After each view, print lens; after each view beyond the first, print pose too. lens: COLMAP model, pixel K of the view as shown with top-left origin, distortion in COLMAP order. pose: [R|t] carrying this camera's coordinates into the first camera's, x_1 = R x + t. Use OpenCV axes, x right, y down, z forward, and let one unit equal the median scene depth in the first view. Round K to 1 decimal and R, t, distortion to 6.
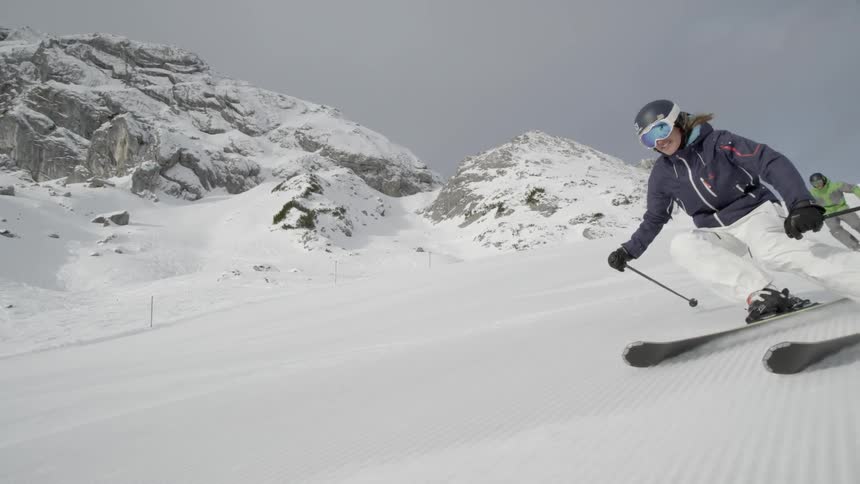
lens RADIAL K [[579.3, 0, 437.1], [0, 579.3, 241.4], [0, 0, 1]] dist [-0.123812, 0.117925]
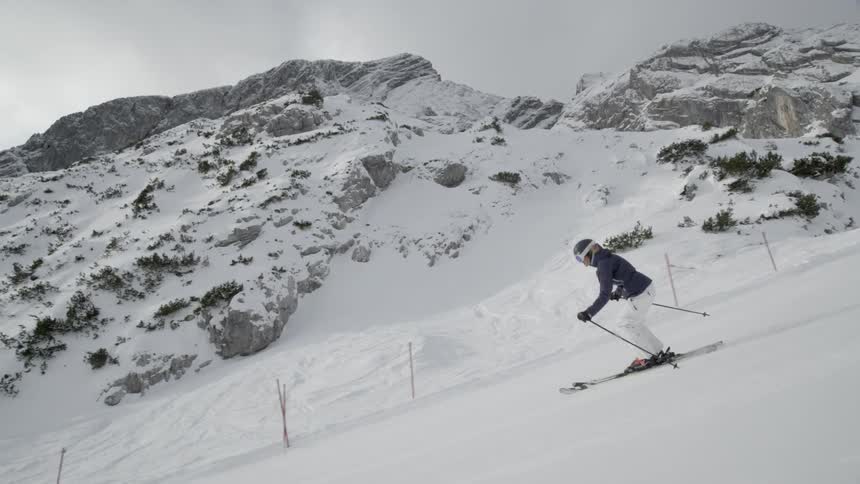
lens RADIAL K [[579.3, 0, 424.9], [0, 579.3, 245.9], [0, 0, 1]] dist [-0.123812, 0.117925]
pose [[0.680647, -0.212756, -0.701039, -0.279153], [0.212060, 0.973154, -0.089449, 0.027226], [0.701250, -0.087779, 0.707491, -0.229908]]
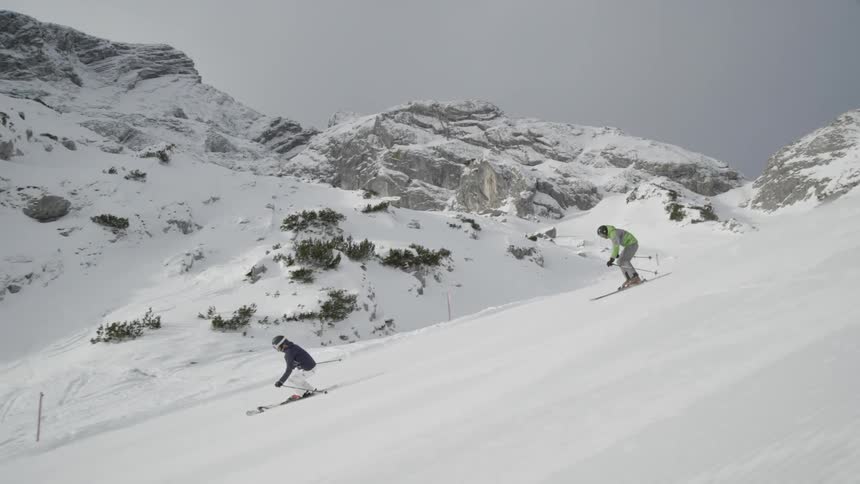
lens RADIAL K [[579.3, 0, 431.5], [0, 579.3, 244.8], [0, 0, 1]] dist [-0.123812, 0.117925]
pose [[0.933623, -0.125234, -0.335657, -0.230315], [0.111695, 0.991964, -0.059425, 0.019628], [0.340401, 0.017990, 0.940108, -0.188512]]
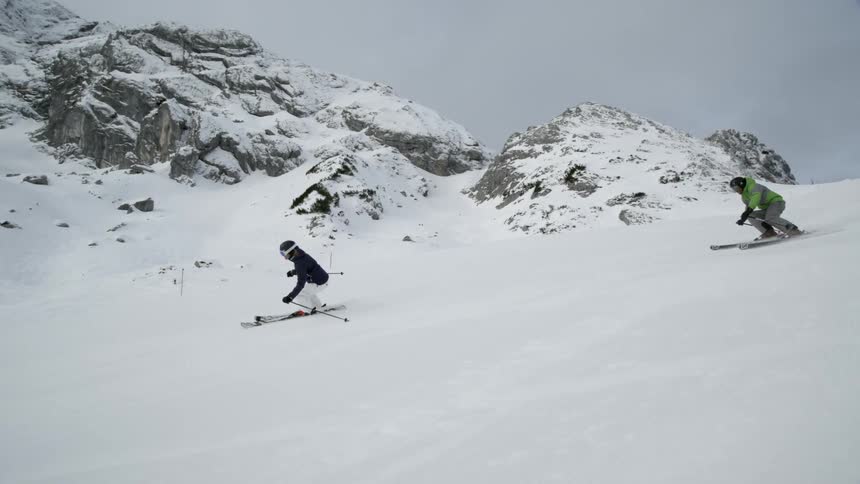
lens RADIAL K [[579.3, 0, 432.9], [0, 579.3, 247.0], [0, 0, 1]] dist [-0.123812, 0.117925]
pose [[0.988283, 0.000685, -0.152628, 0.062682], [0.007060, 0.998714, 0.050197, -0.007506], [0.152466, -0.050686, 0.987008, 0.044098]]
